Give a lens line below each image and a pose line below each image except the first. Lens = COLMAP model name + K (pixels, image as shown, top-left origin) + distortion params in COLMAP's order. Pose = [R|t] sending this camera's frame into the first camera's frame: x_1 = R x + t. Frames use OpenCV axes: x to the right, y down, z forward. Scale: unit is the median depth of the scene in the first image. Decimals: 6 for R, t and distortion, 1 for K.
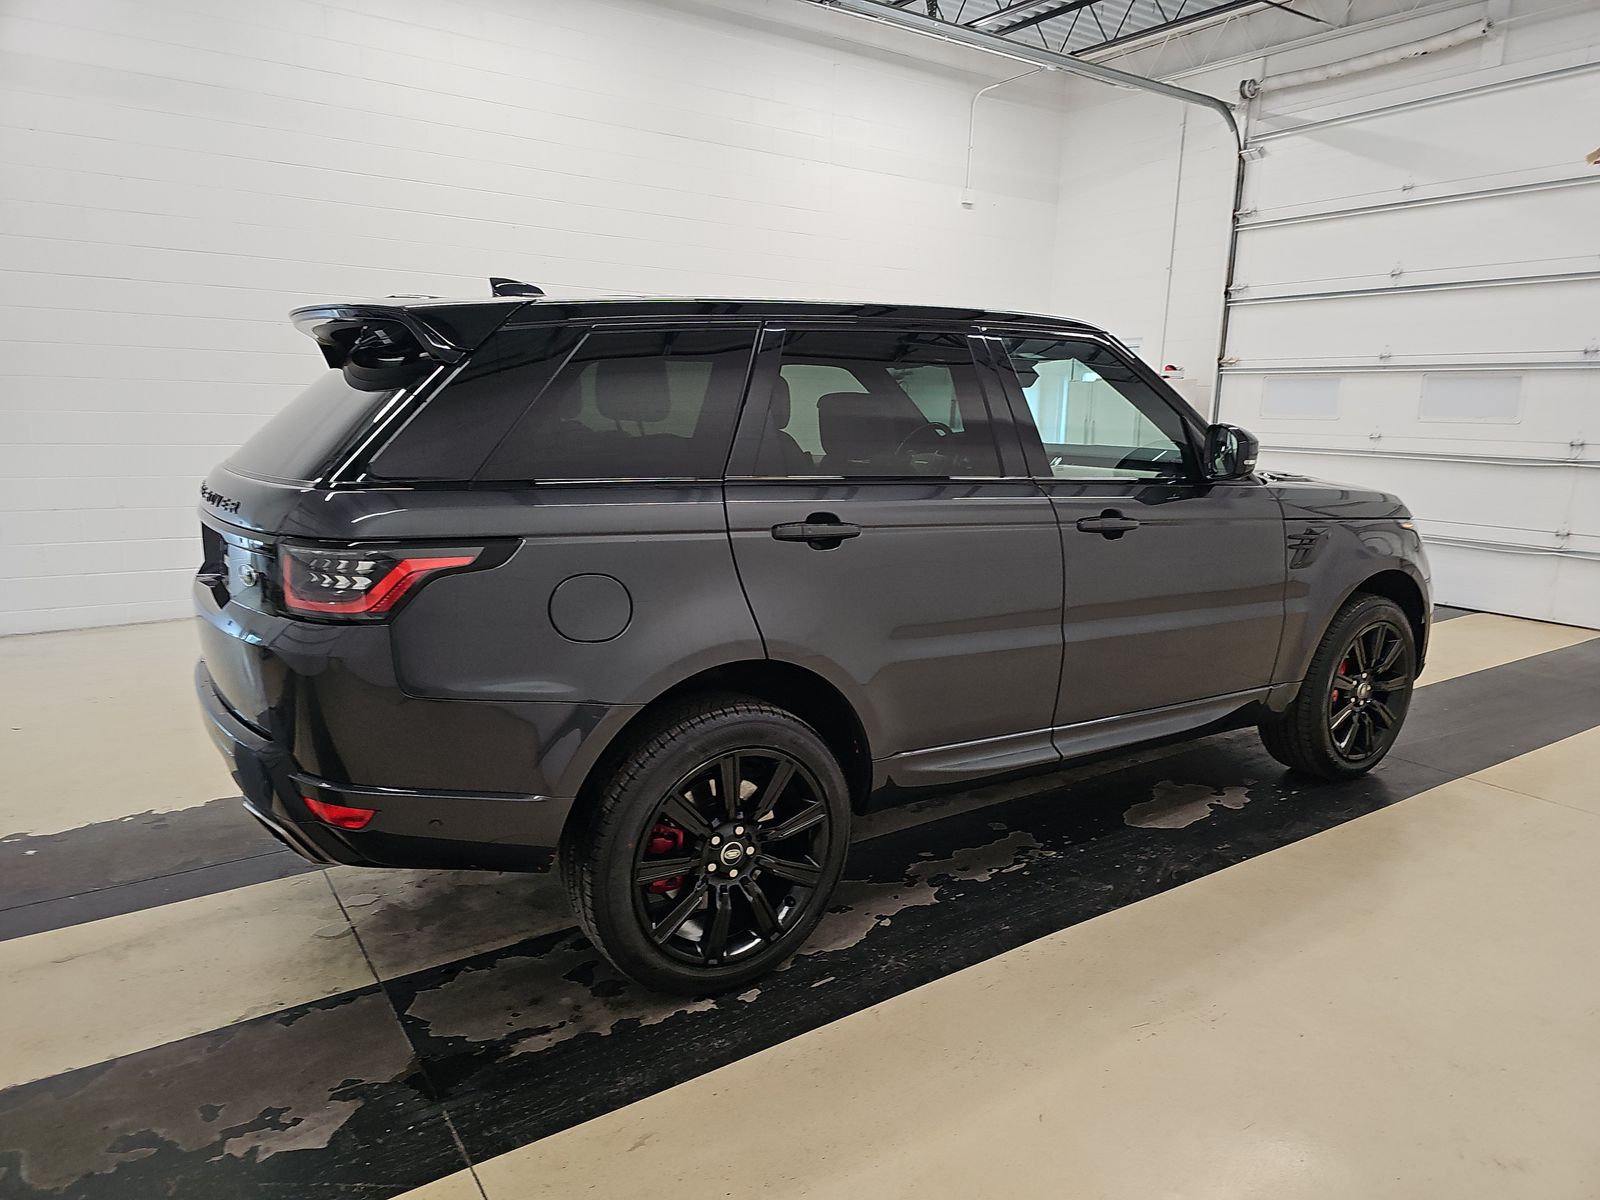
lens RADIAL K [[1064.0, 0, 807.6], [0, 1064.0, 601.7], [0, 0, 1]] dist [0.014237, 0.000109]
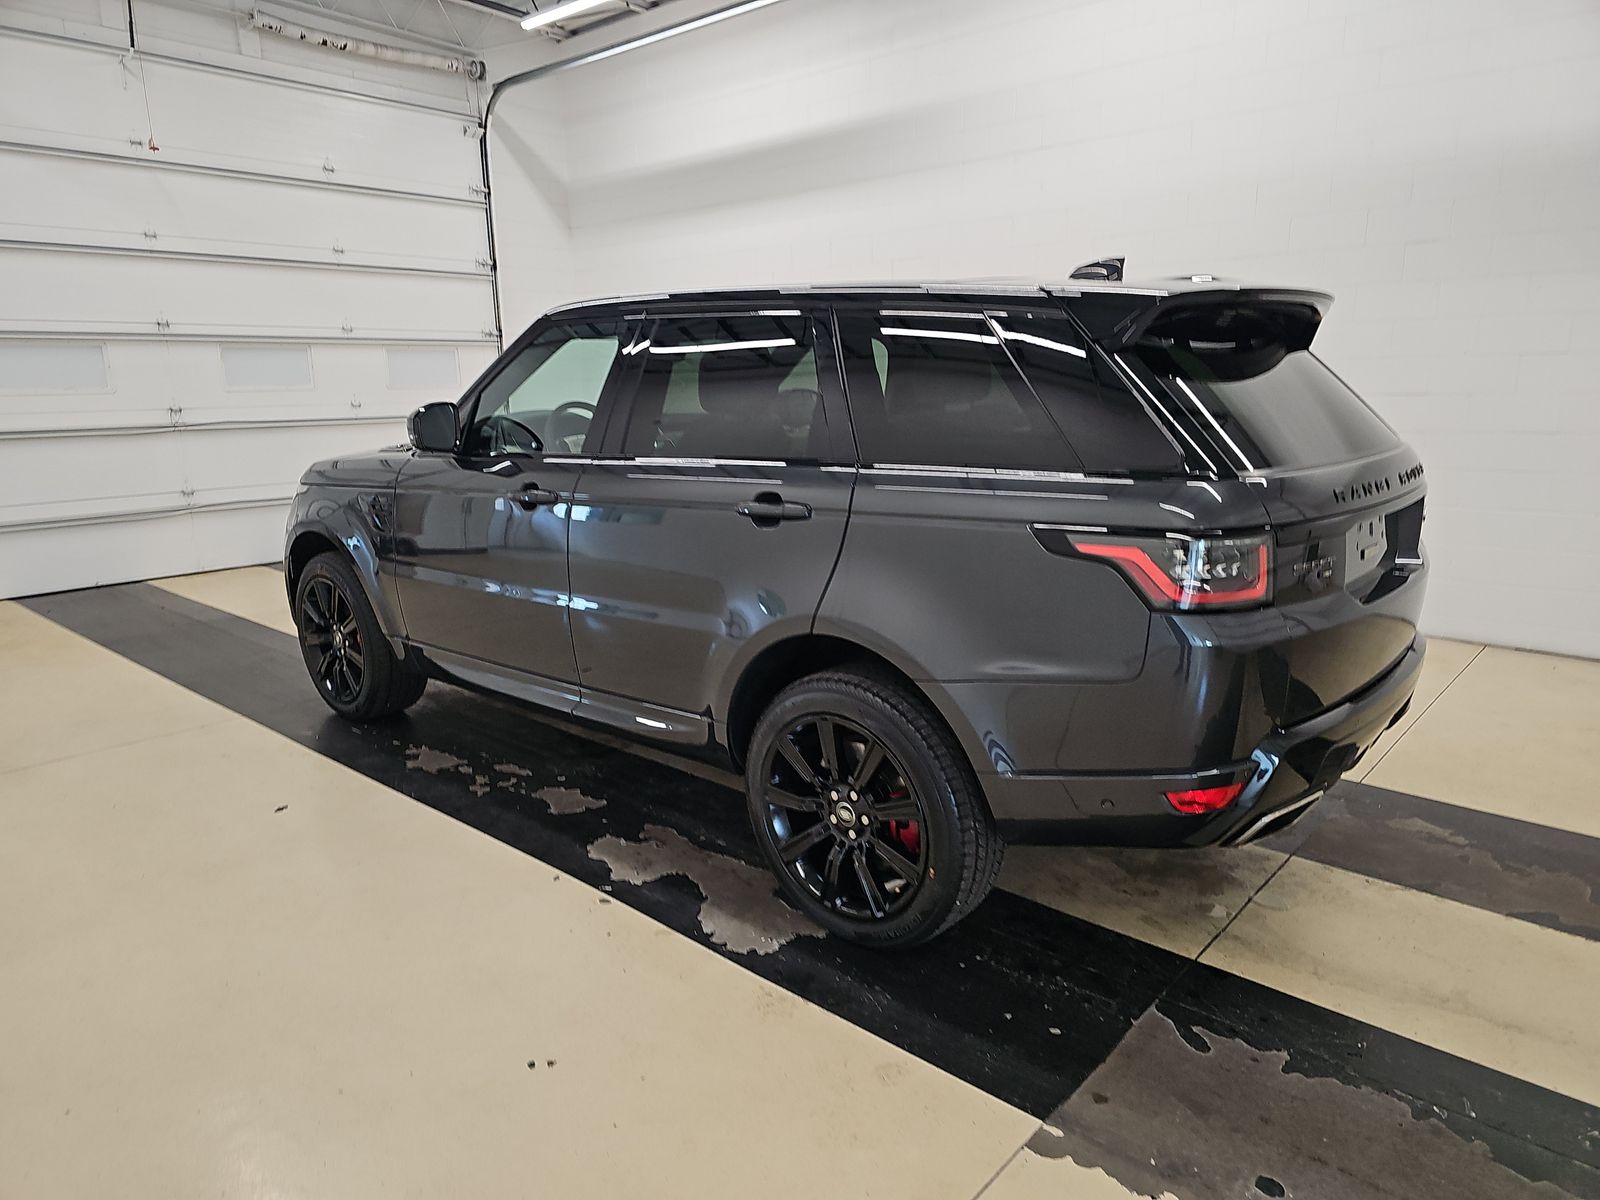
lens RADIAL K [[1064.0, 0, 807.6], [0, 1064.0, 601.7], [0, 0, 1]] dist [0.014237, 0.000109]
pose [[-0.267332, -0.213949, 0.939553, -0.517361], [0.183840, 0.945806, 0.267681, -0.133576], [-0.945905, 0.244287, -0.213512, 0.662890]]
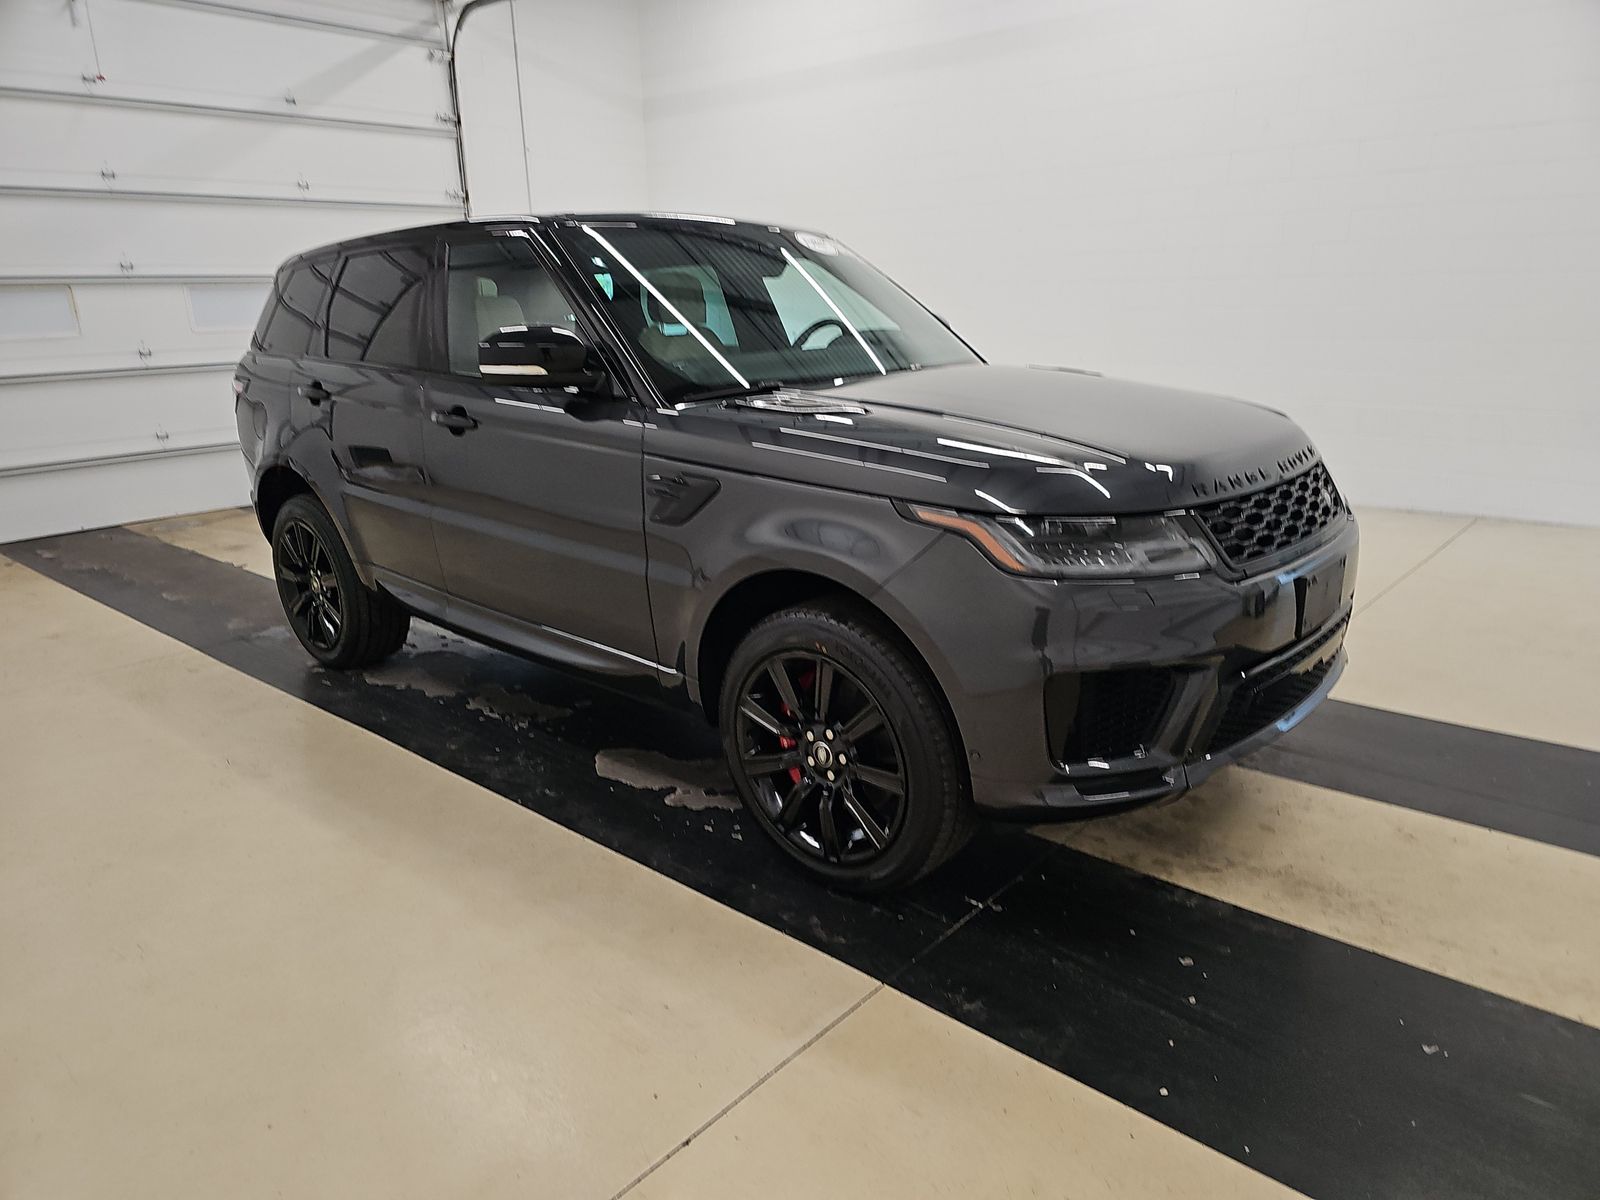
lens RADIAL K [[1064.0, 0, 807.6], [0, 1064.0, 601.7], [0, 0, 1]] dist [0.014237, 0.000109]
pose [[0.253126, 0.246243, -0.935570, 1.953888], [-0.151409, 0.965231, 0.213085, -0.250380], [0.955512, 0.087716, 0.281608, 1.436097]]
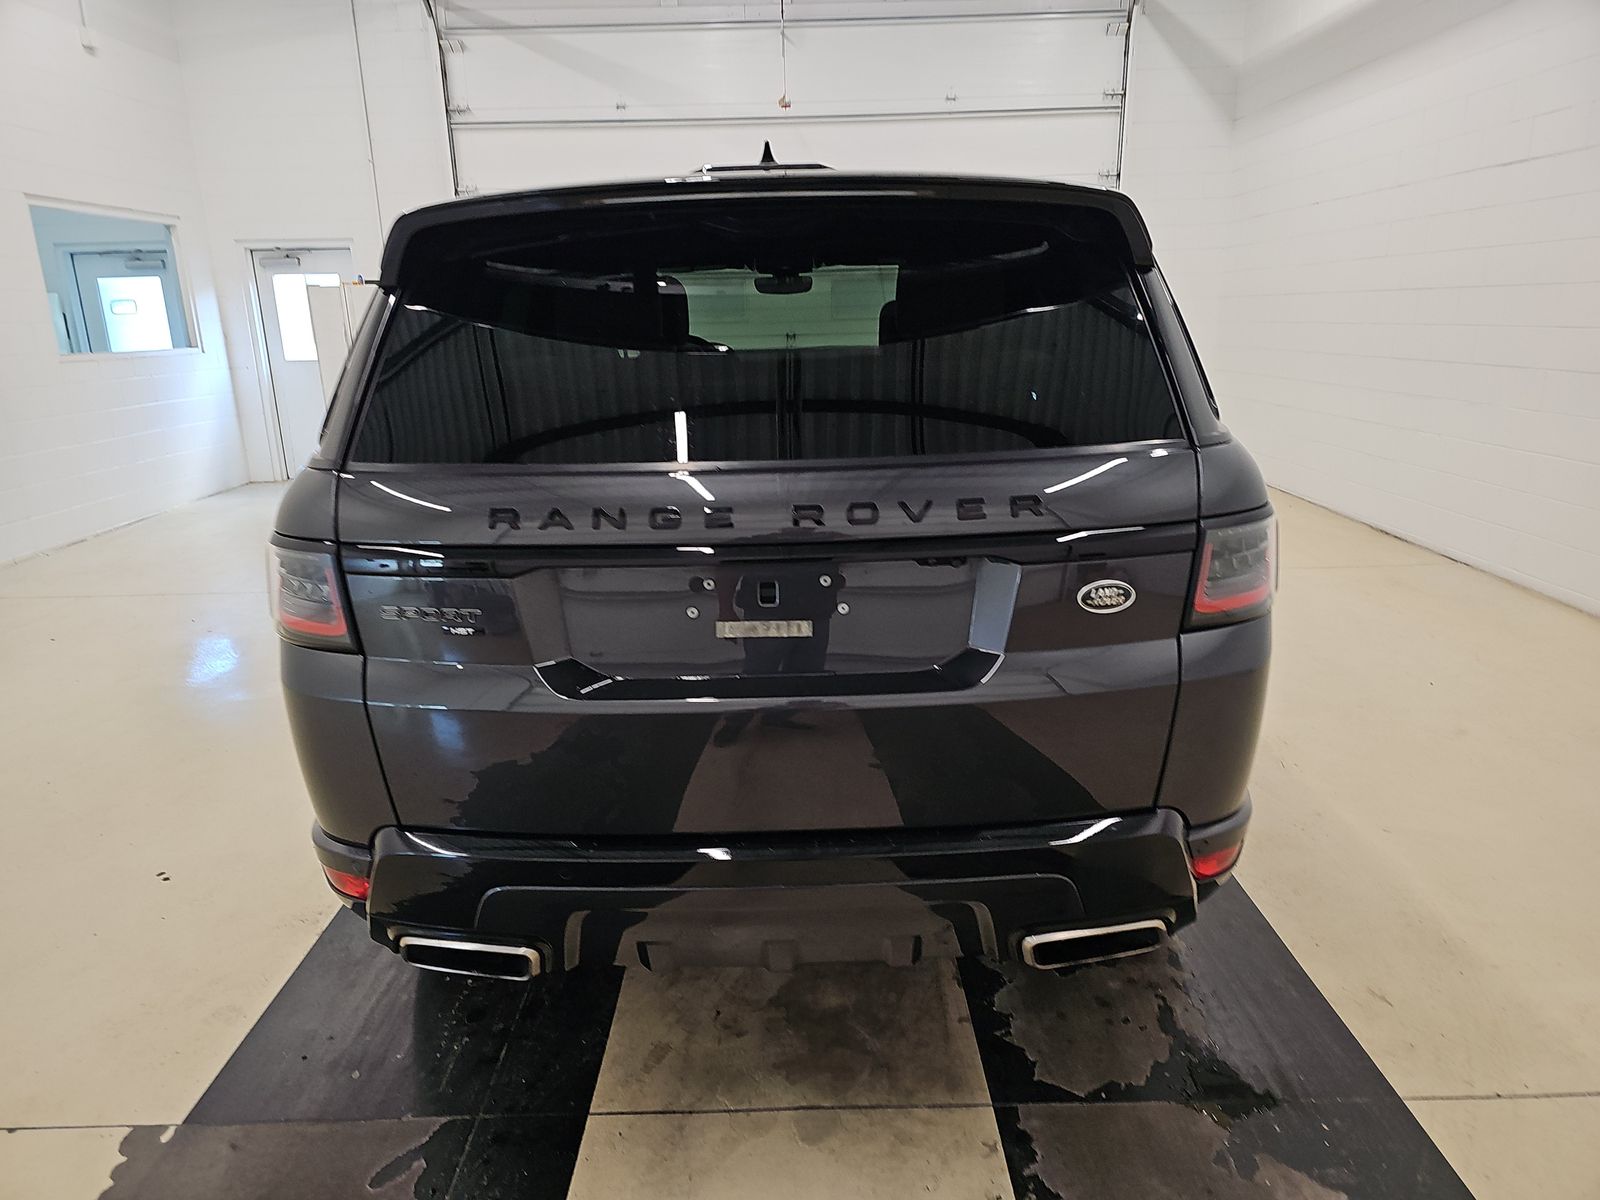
lens RADIAL K [[1064.0, 0, 807.6], [0, 1064.0, 601.7], [0, 0, 1]] dist [0.014237, 0.000109]
pose [[0.553346, -0.253181, 0.793541, -0.382190], [0.185012, 0.966246, 0.179272, -0.058550], [-0.812145, 0.047615, 0.581510, 0.250565]]
